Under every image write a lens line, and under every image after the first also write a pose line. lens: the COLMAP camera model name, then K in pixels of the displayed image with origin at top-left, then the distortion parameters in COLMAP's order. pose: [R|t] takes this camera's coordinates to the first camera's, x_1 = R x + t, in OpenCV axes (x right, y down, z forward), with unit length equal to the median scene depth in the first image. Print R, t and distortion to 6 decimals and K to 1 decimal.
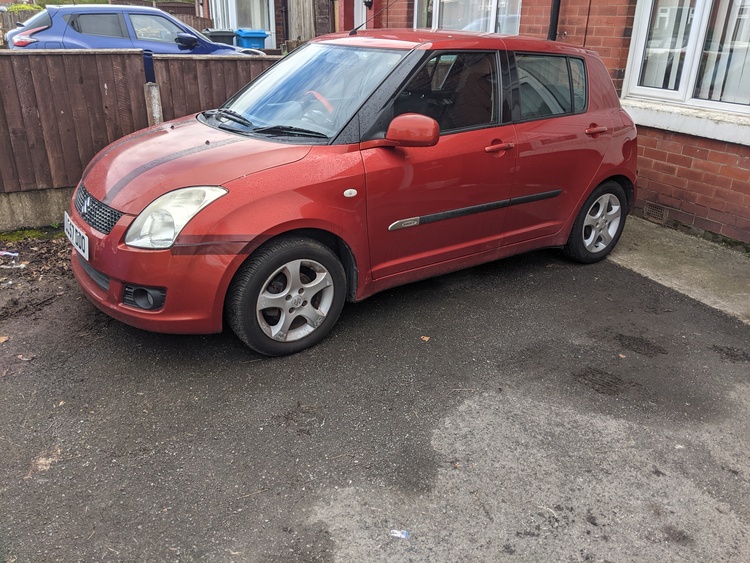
lens RADIAL K [[590.3, 0, 382.2], [0, 590.3, 276.3], [0, 0, 1]] dist [0.016866, -0.033535]
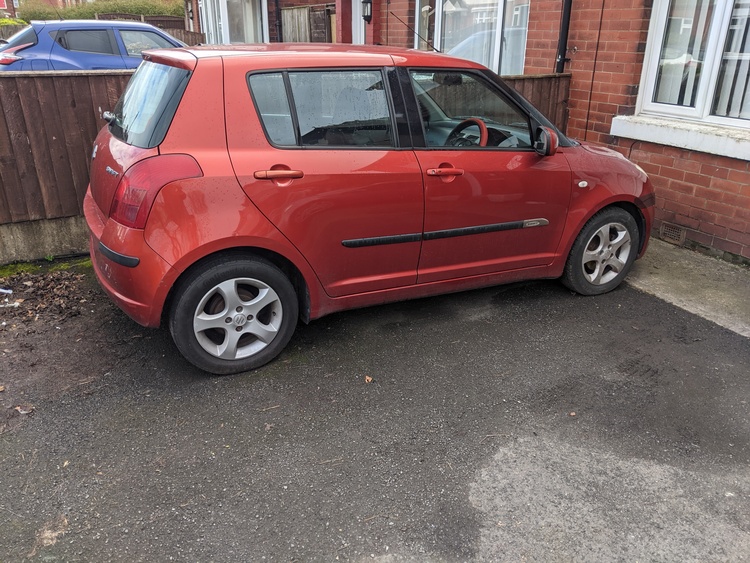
lens RADIAL K [[592.5, 0, 392.1], [0, 592.5, 298.8], [0, 0, 1]] dist [0.000076, 0.000213]
pose [[0.999577, -0.017519, 0.023226, -0.030049], [0.017186, 0.999748, 0.014454, -0.026610], [-0.023474, -0.014049, 0.999626, 0.040533]]
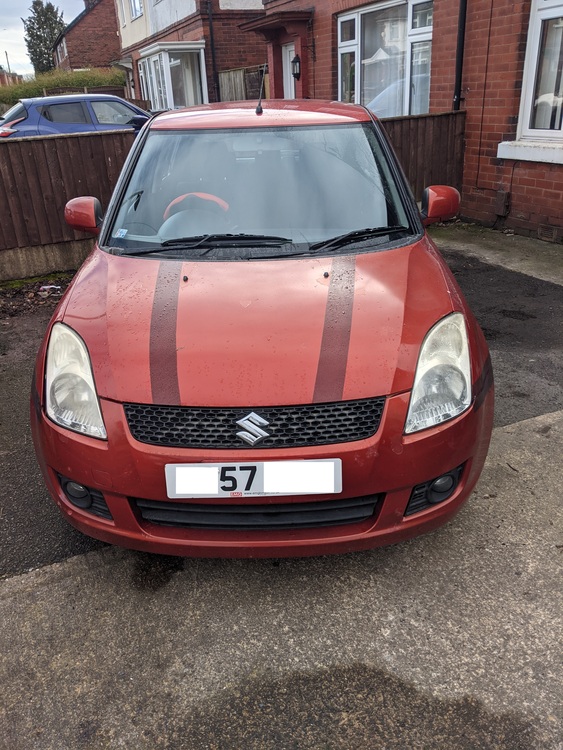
lens RADIAL K [[590.3, 0, 281.5], [0, 590.3, 375.0], [0, 0, 1]] dist [0.016866, -0.033535]
pose [[0.996805, -0.052301, -0.060366, -0.031578], [0.054862, 0.997628, 0.041582, 0.129796], [0.058048, -0.044761, 0.997310, -0.326672]]
